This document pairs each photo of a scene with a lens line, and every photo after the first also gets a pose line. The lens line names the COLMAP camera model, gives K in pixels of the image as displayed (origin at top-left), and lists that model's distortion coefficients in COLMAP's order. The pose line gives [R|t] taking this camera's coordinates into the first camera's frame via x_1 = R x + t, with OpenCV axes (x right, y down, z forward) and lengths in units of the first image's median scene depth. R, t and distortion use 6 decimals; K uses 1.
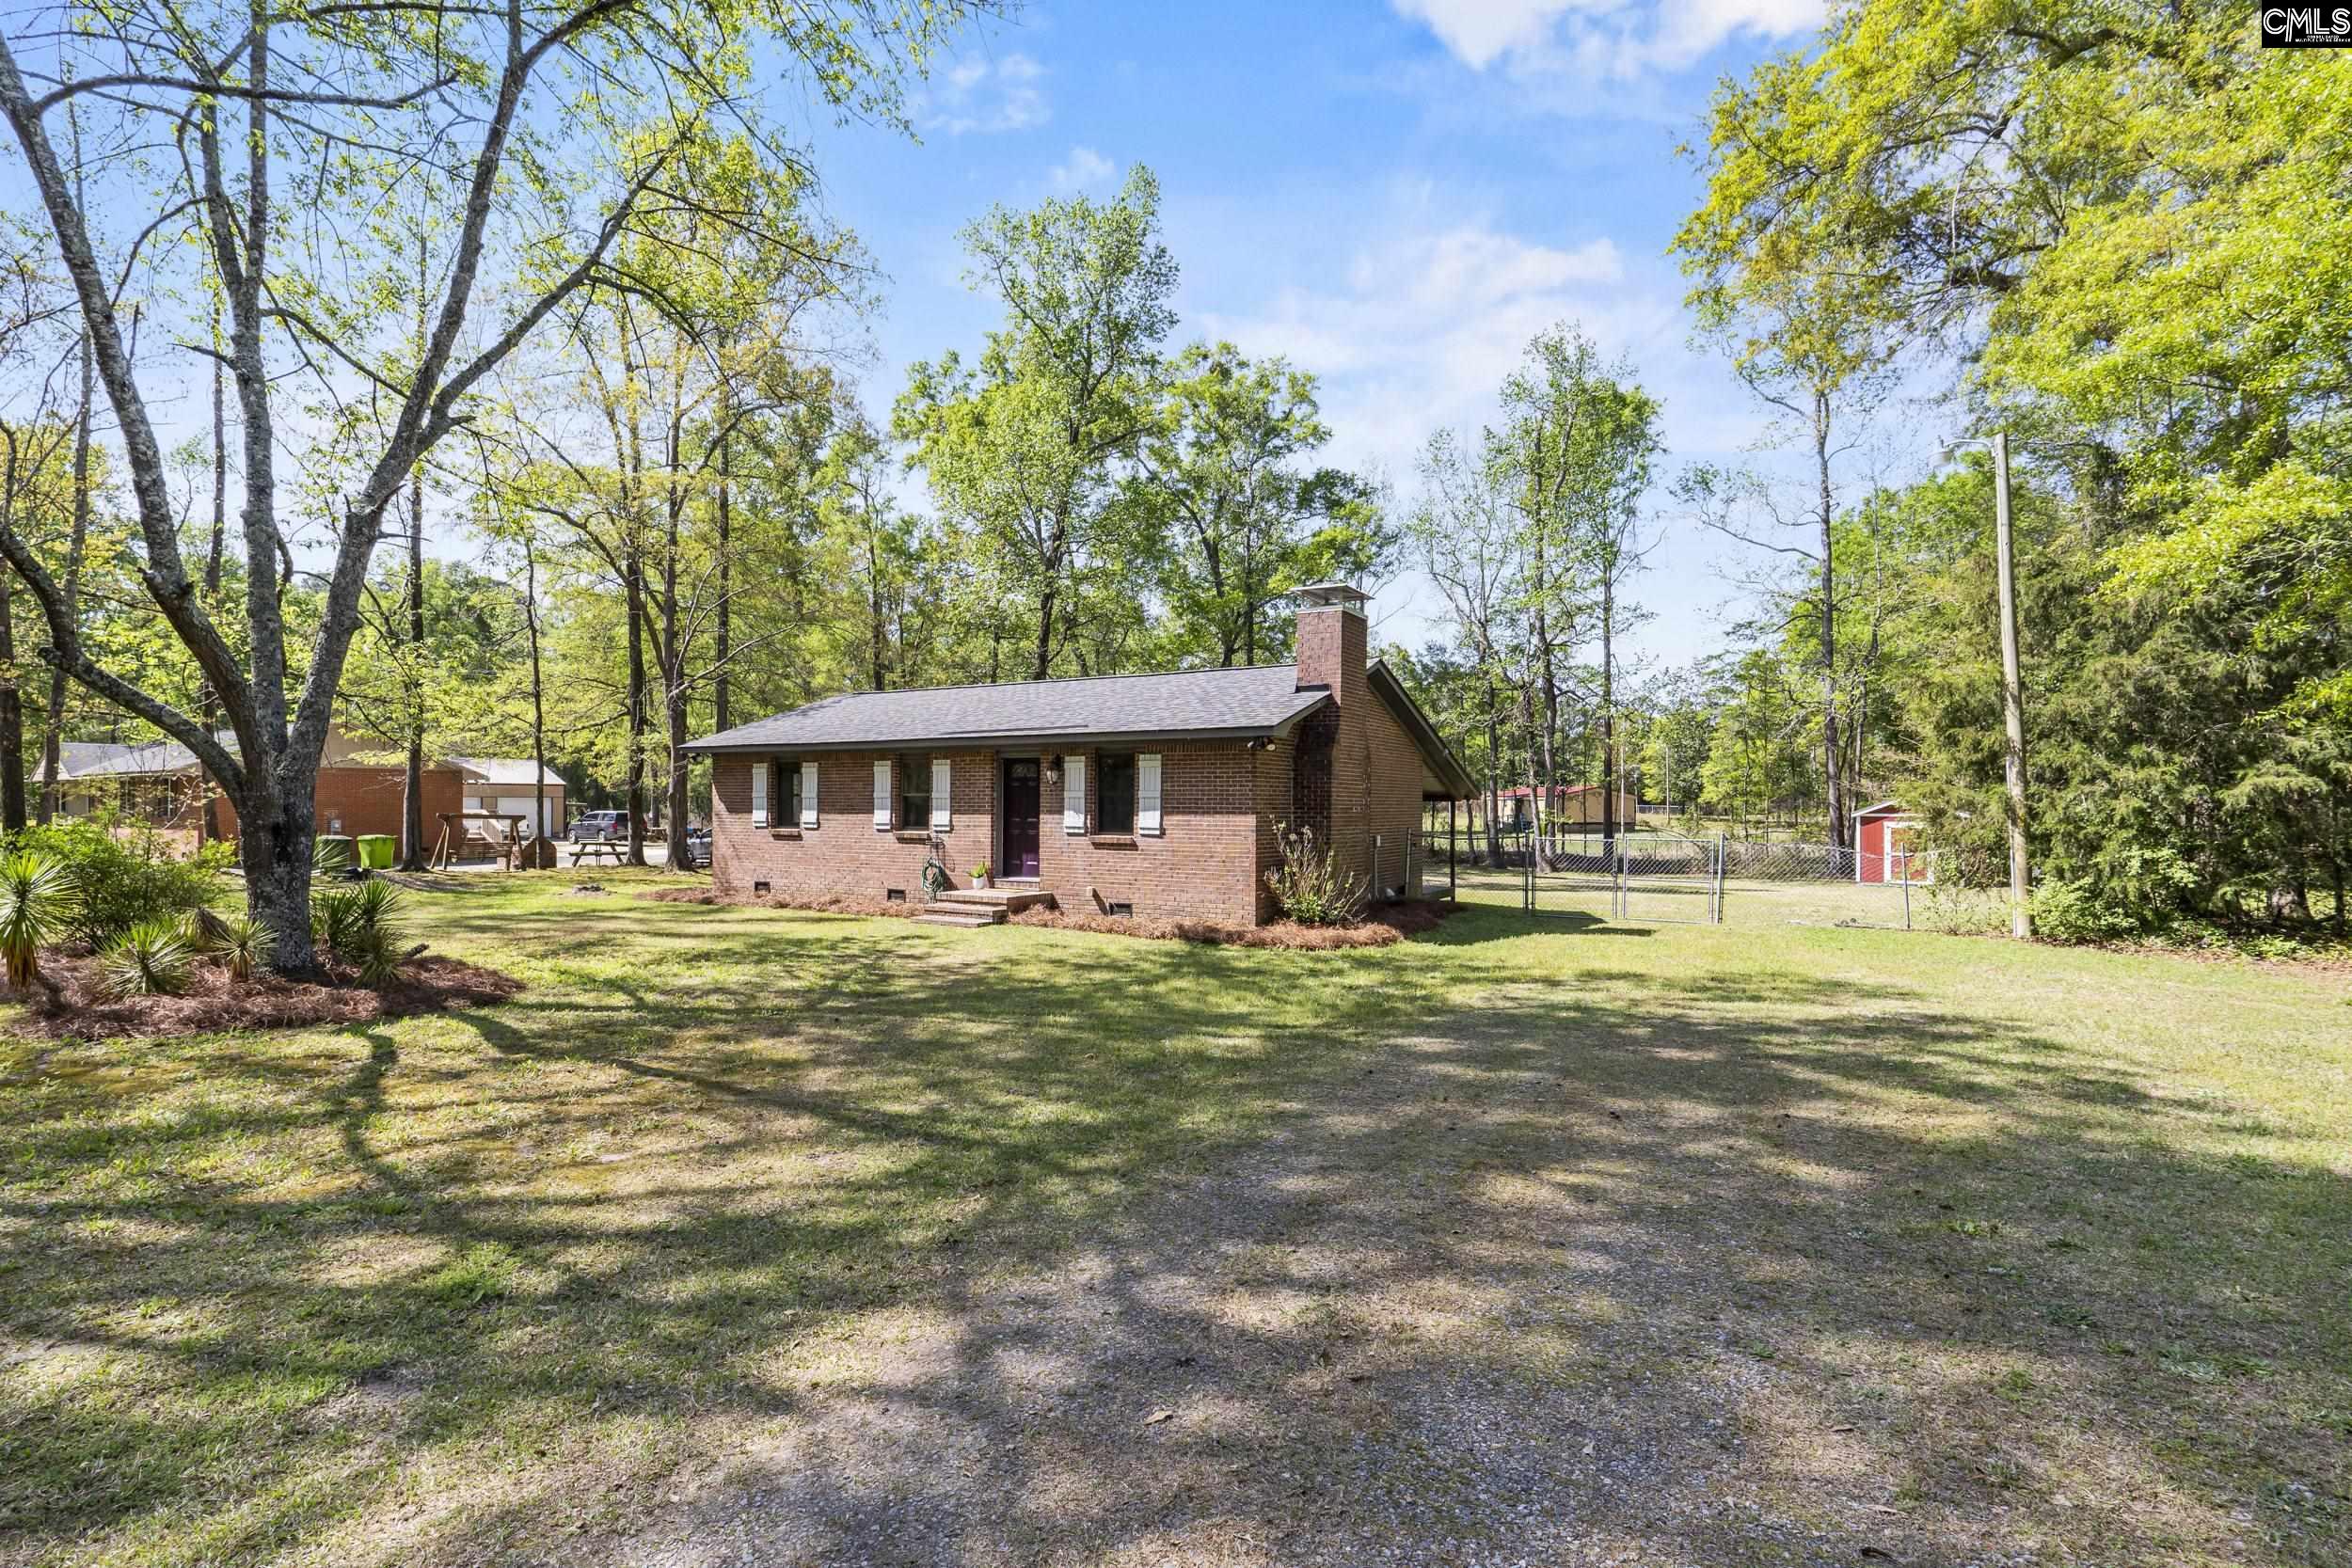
lens RADIAL K [[1074.6, 0, 1156.1], [0, 1074.6, 800.8], [0, 0, 1]] dist [-0.012148, 0.001056]
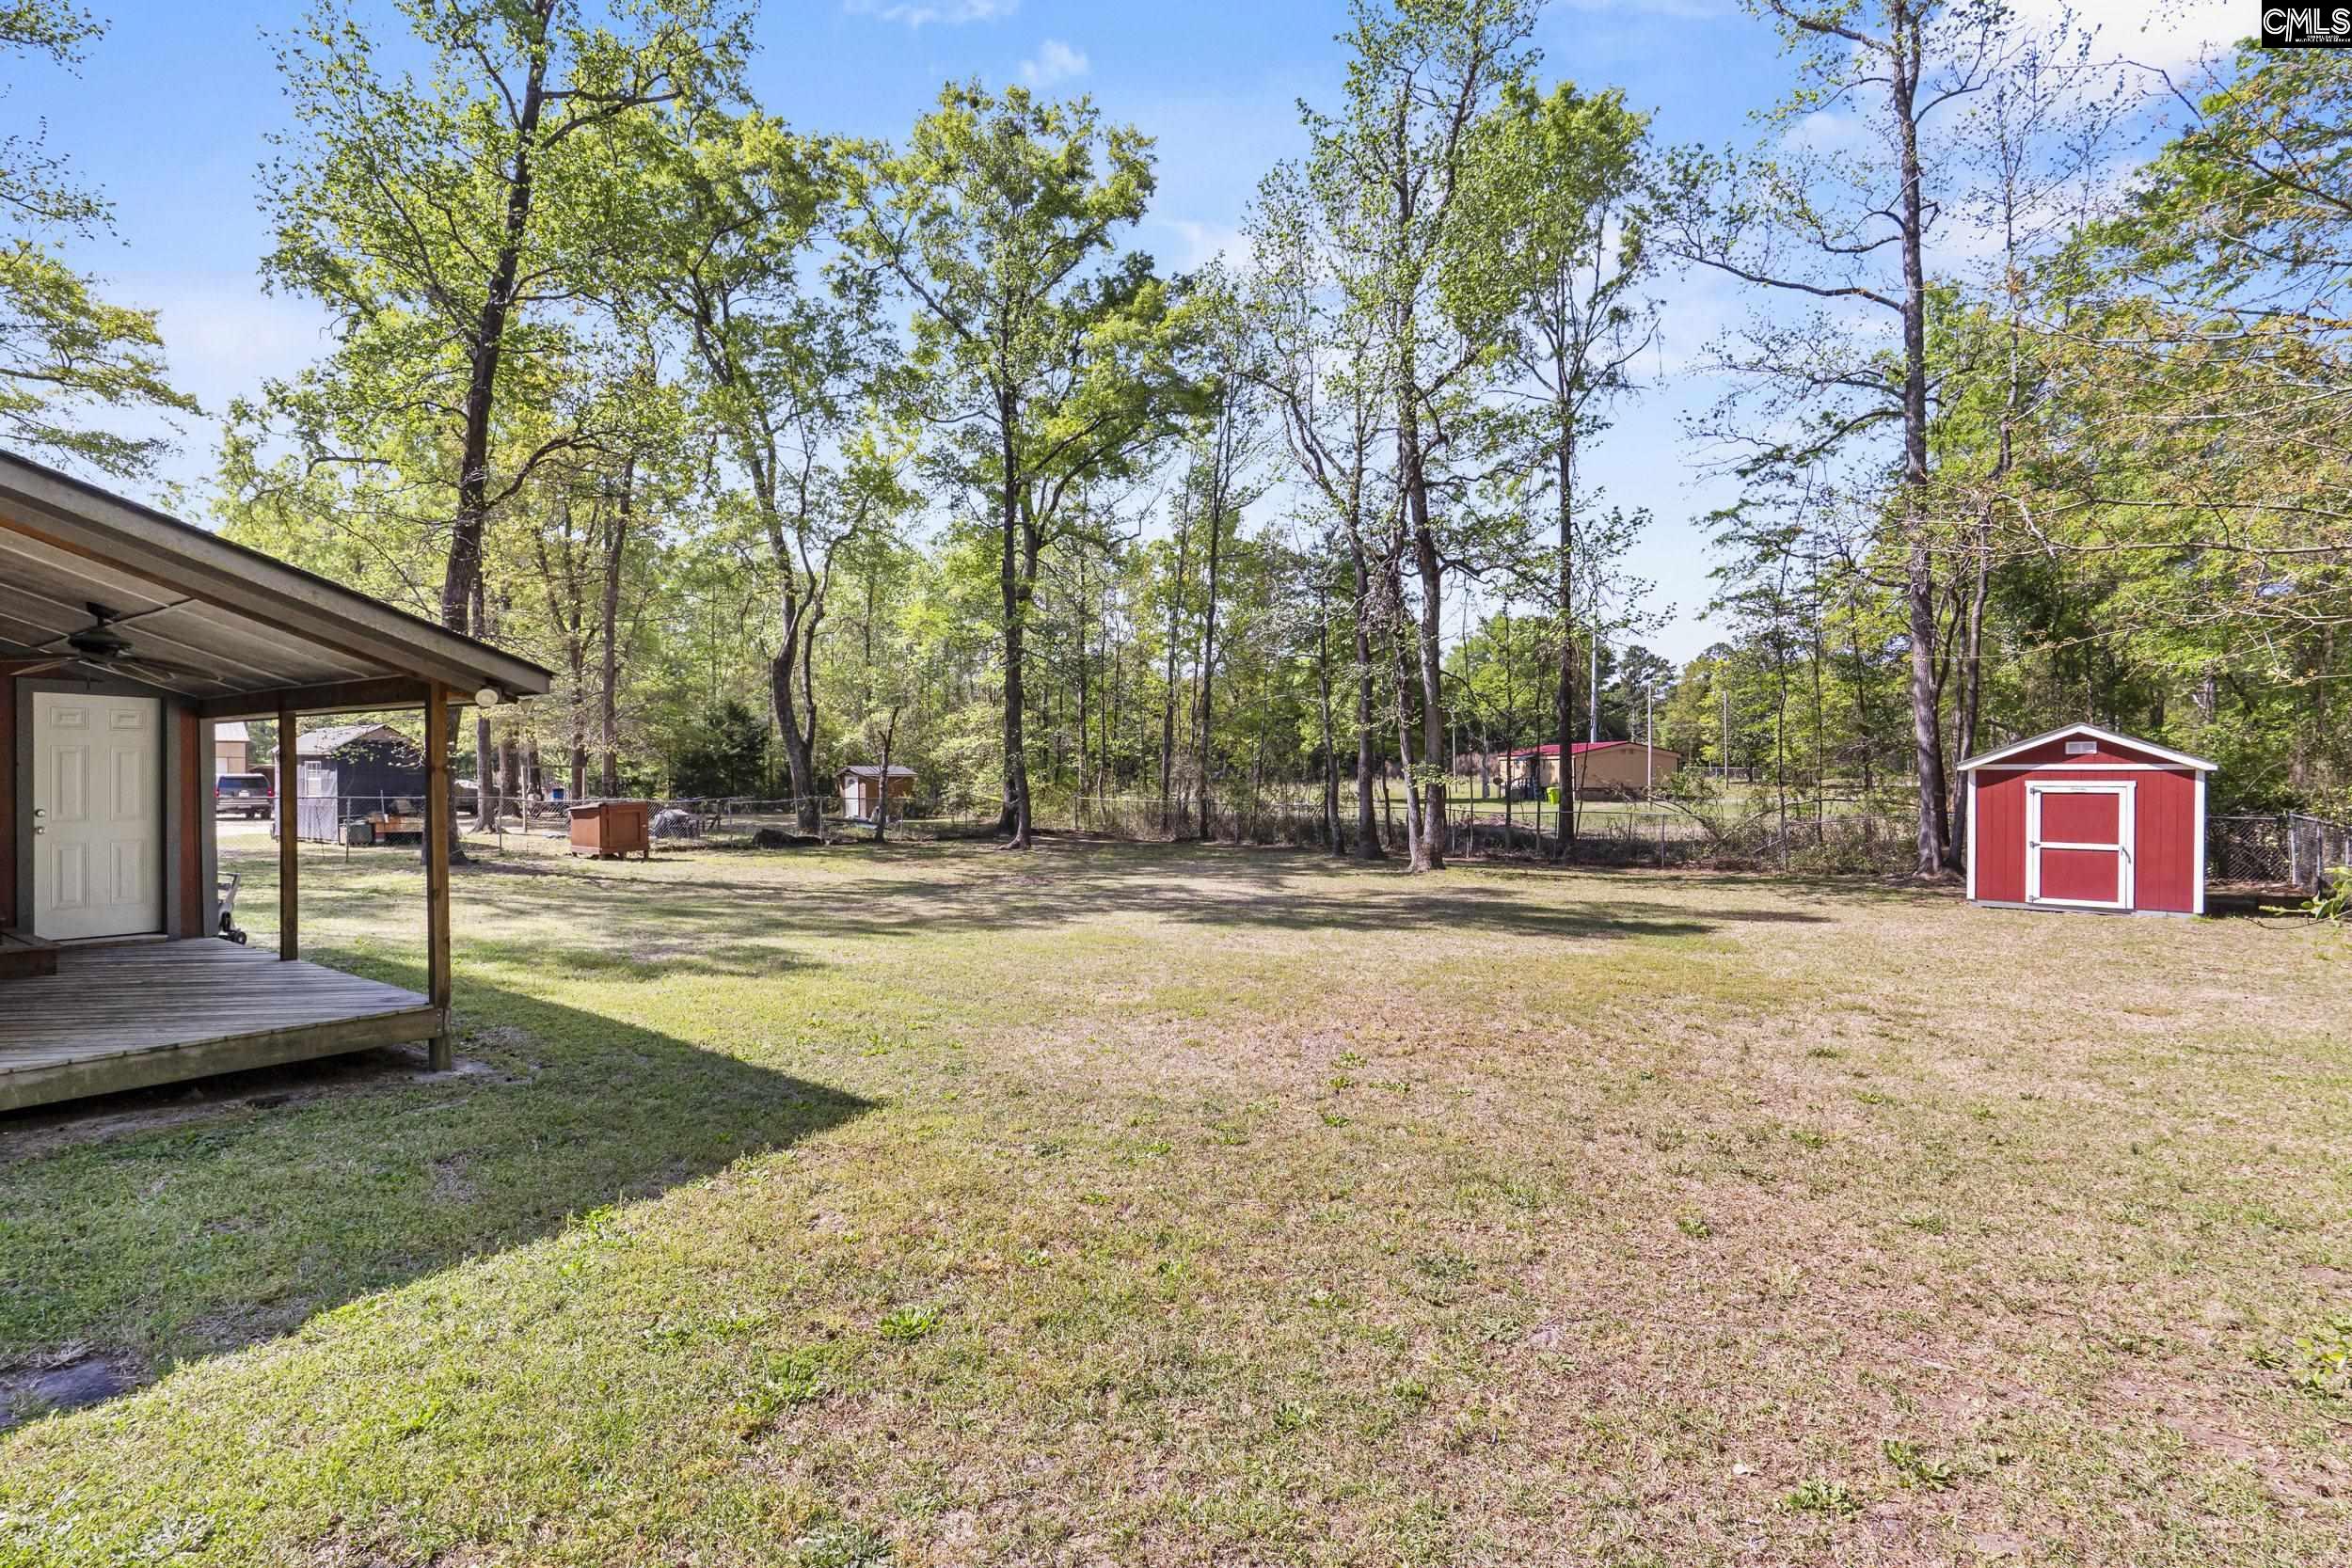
lens RADIAL K [[1074.6, 0, 1188.2], [0, 1074.6, 782.4], [0, 0, 1]] dist [-0.012148, 0.001056]
pose [[0.998922, -0.006557, -0.045946, 0.260269], [0.007181, 0.999884, 0.013421, 0.009606], [0.045853, -0.013736, 0.998854, 0.404113]]
